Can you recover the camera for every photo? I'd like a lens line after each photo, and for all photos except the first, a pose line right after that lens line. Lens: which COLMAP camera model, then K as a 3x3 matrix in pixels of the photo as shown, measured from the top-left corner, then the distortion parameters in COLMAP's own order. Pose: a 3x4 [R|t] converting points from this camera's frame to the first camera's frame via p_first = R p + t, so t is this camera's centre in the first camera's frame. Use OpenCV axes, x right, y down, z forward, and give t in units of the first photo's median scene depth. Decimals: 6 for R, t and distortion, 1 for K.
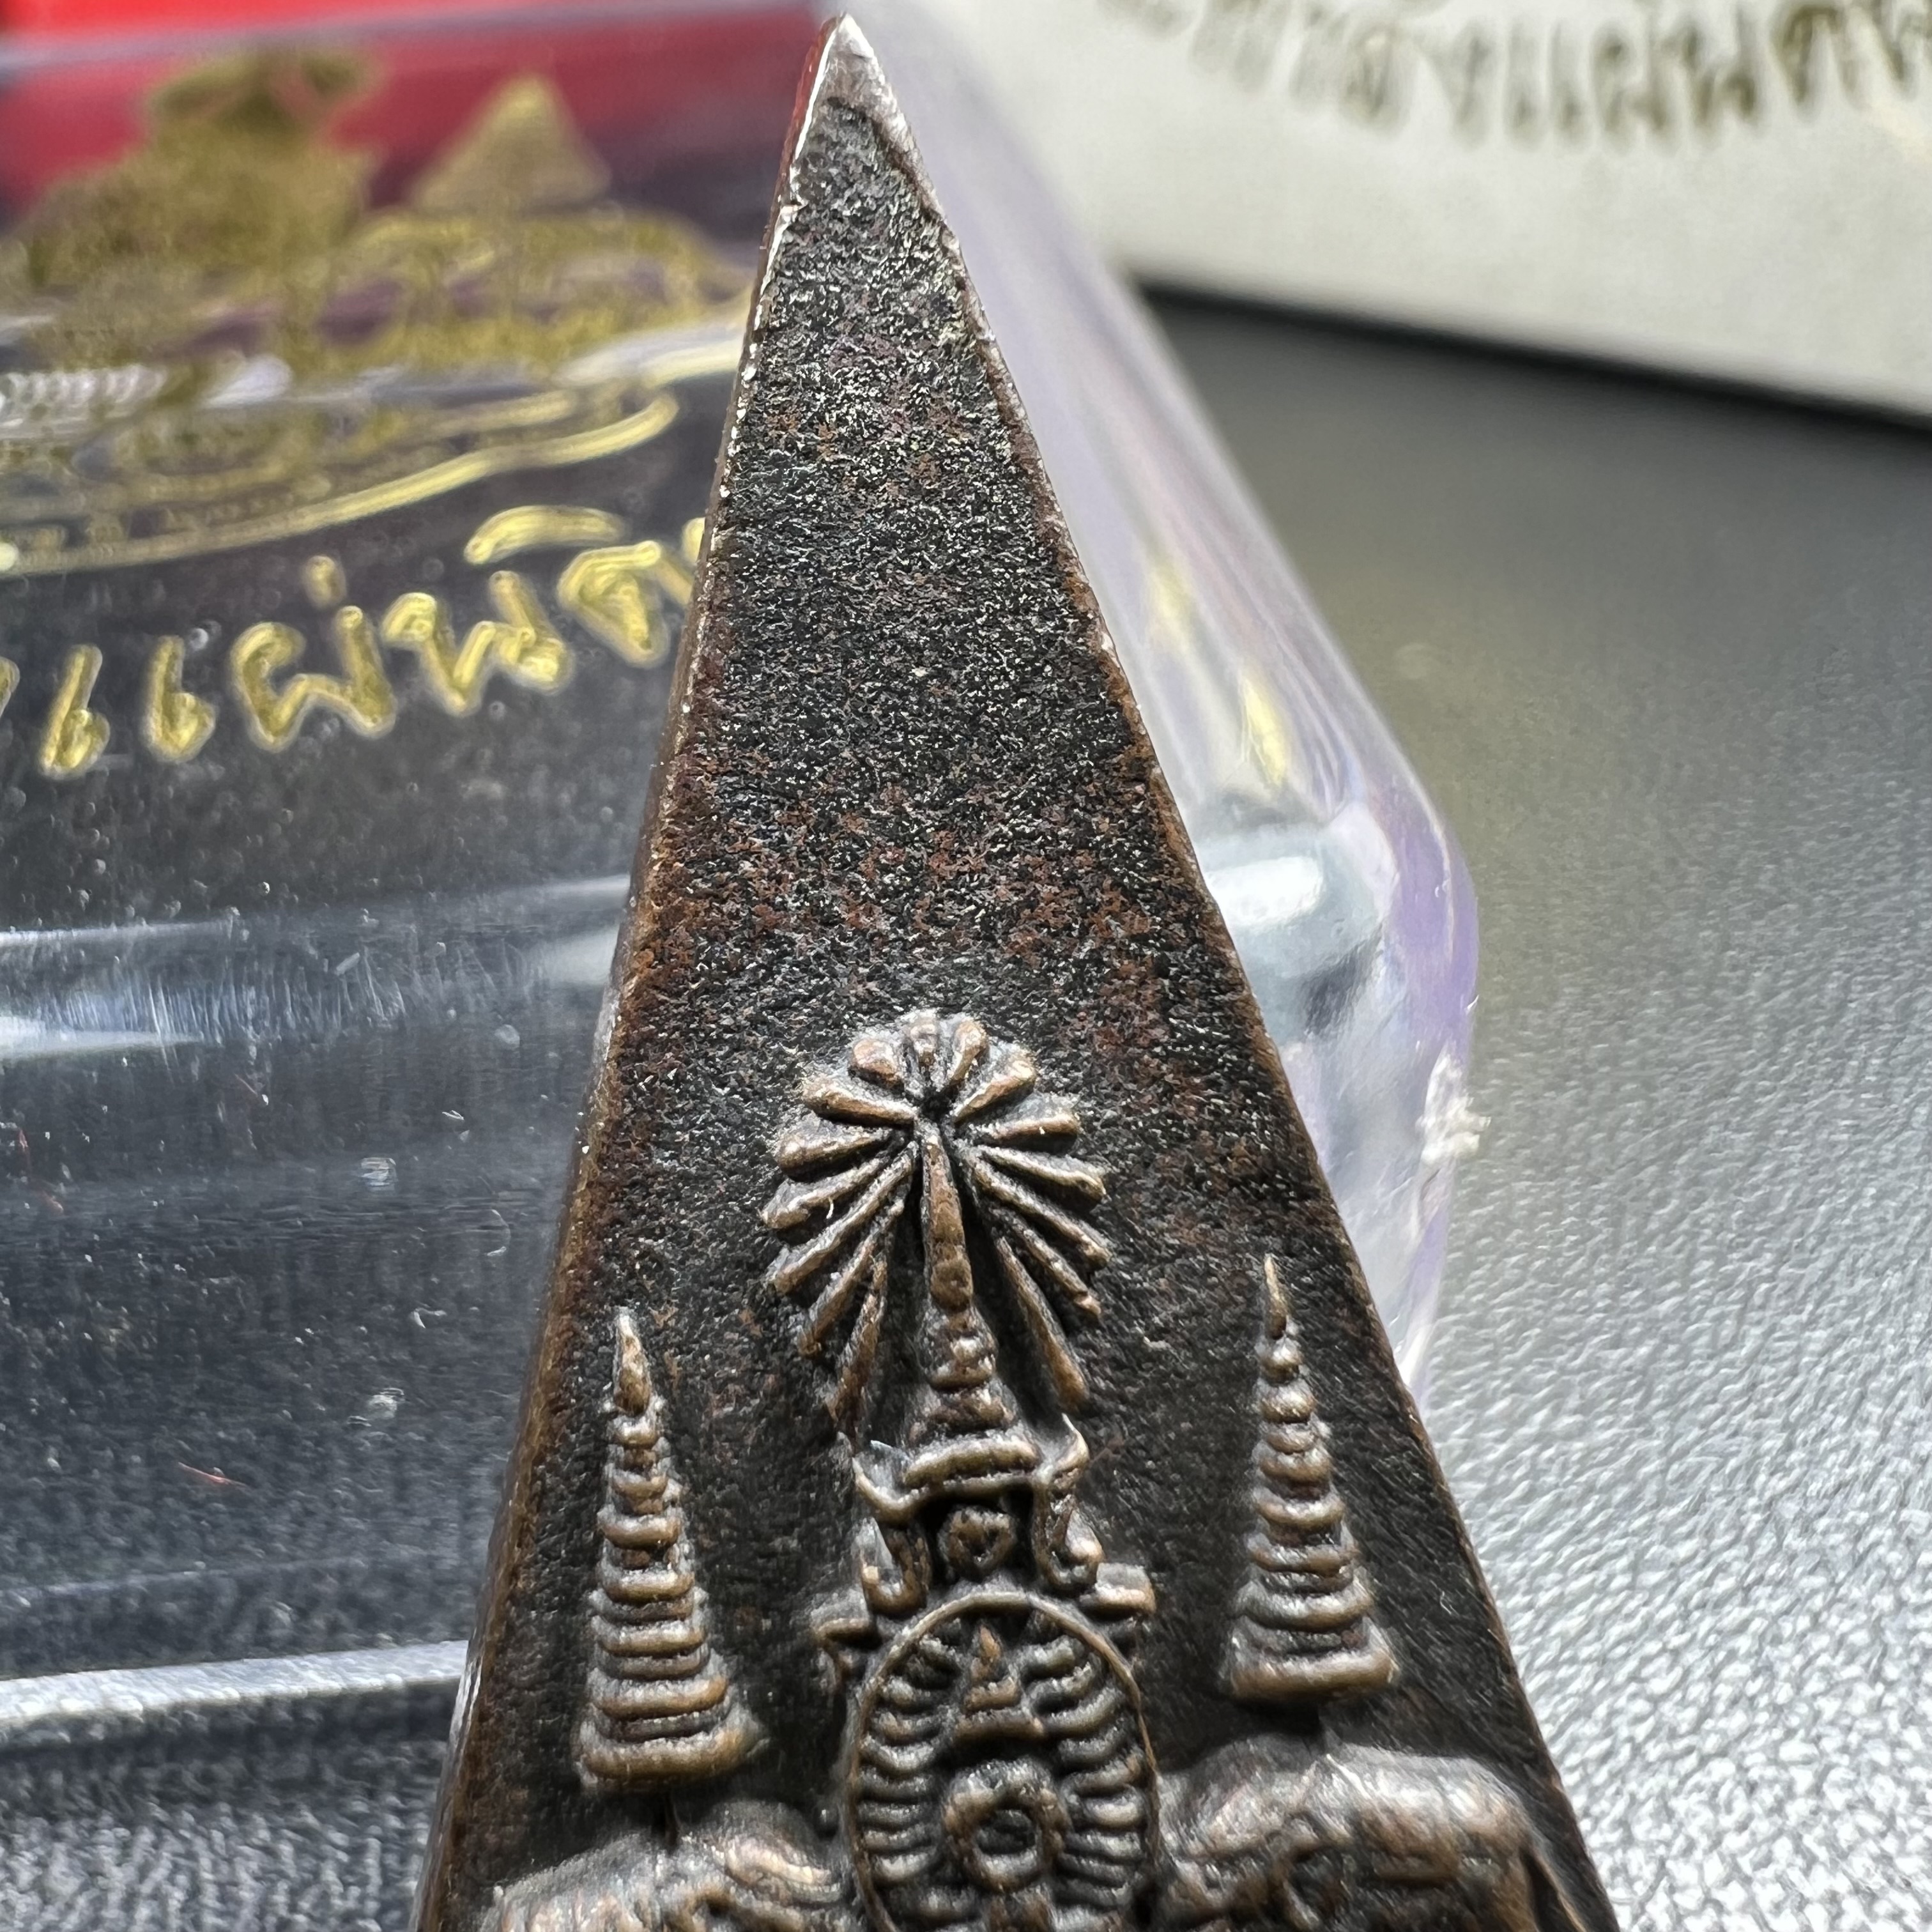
lens RADIAL K [[2019.1, 0, 709.9], [0, 2019.1, 819.3], [0, 0, 1]] dist [0.005693, -0.051550]
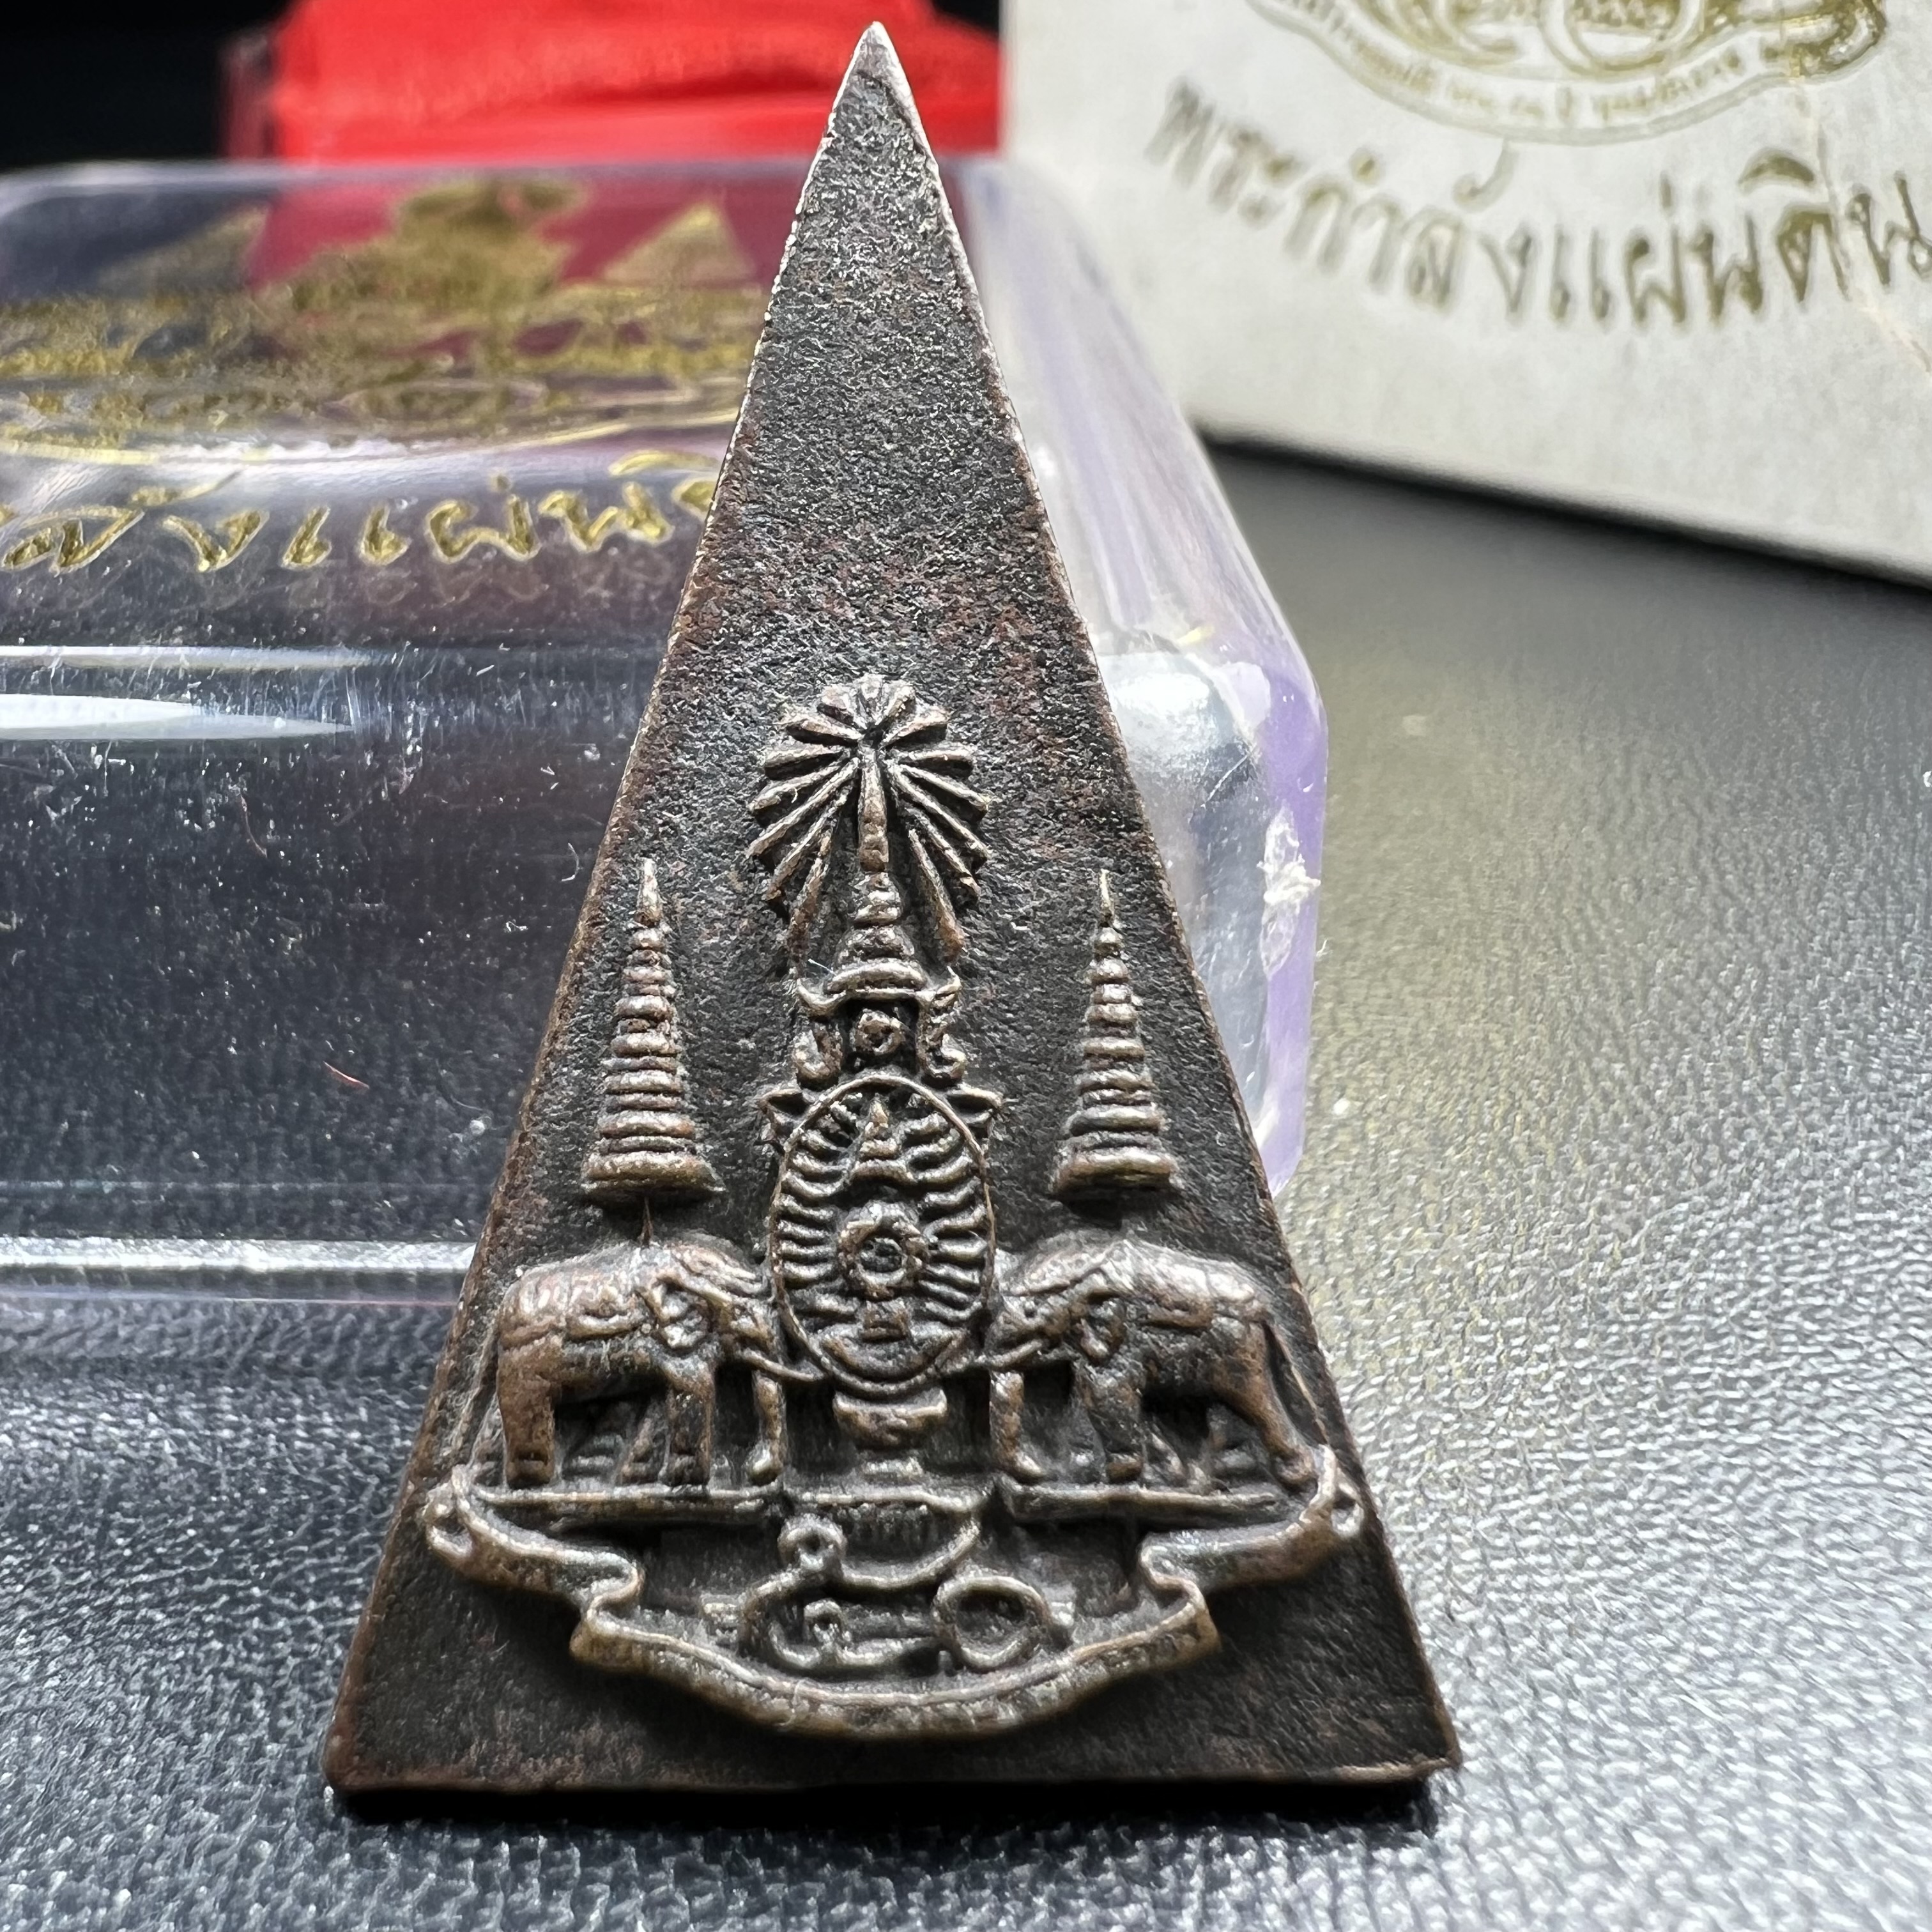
lens RADIAL K [[2019.1, 0, 709.9], [0, 2019.1, 819.3], [0, 0, 1]] dist [0.005693, -0.051550]
pose [[0.993076, 0.085054, -0.081031, 0.114858], [-0.094067, 0.988924, -0.114811, 0.371831], [0.070368, 0.121638, 0.990077, -0.428452]]
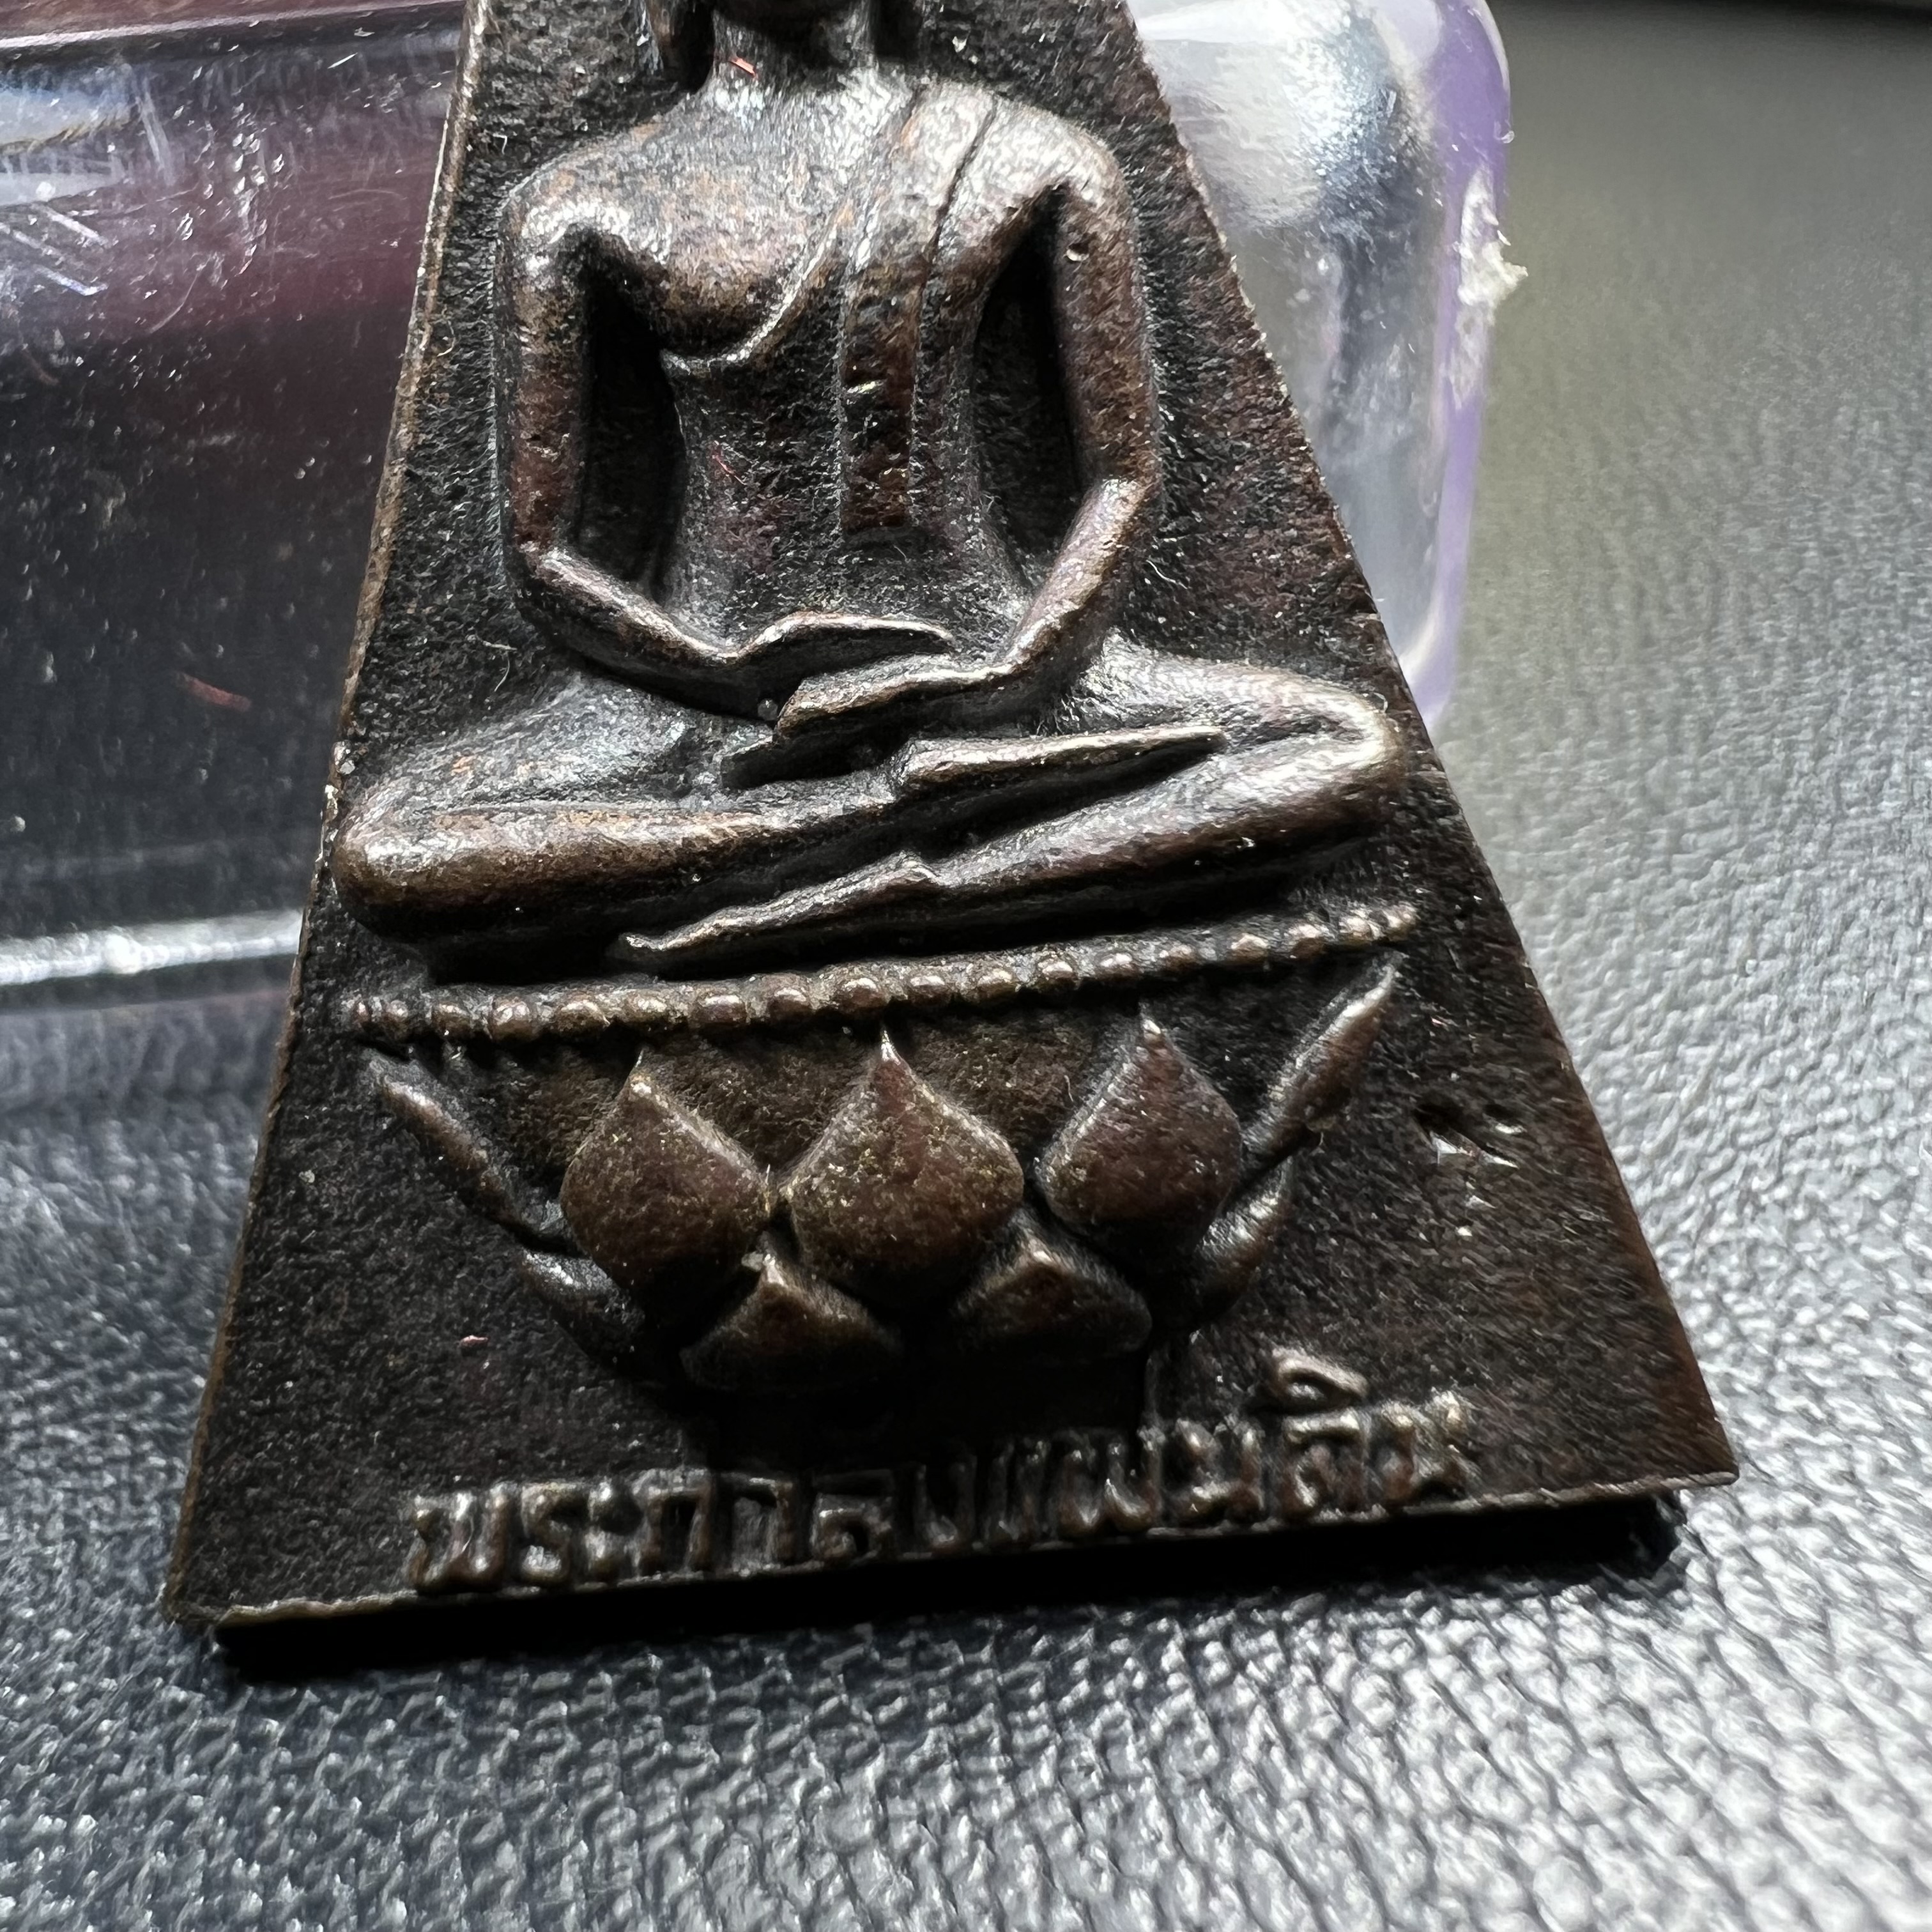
lens RADIAL K [[2019.1, 0, 709.9], [0, 2019.1, 819.3], [0, 0, 1]] dist [0.005693, -0.051550]
pose [[0.999614, -0.022578, 0.016176, -0.034743], [0.022007, 0.999157, 0.034666, 0.464676], [-0.016945, -0.034297, 0.999268, 0.033990]]
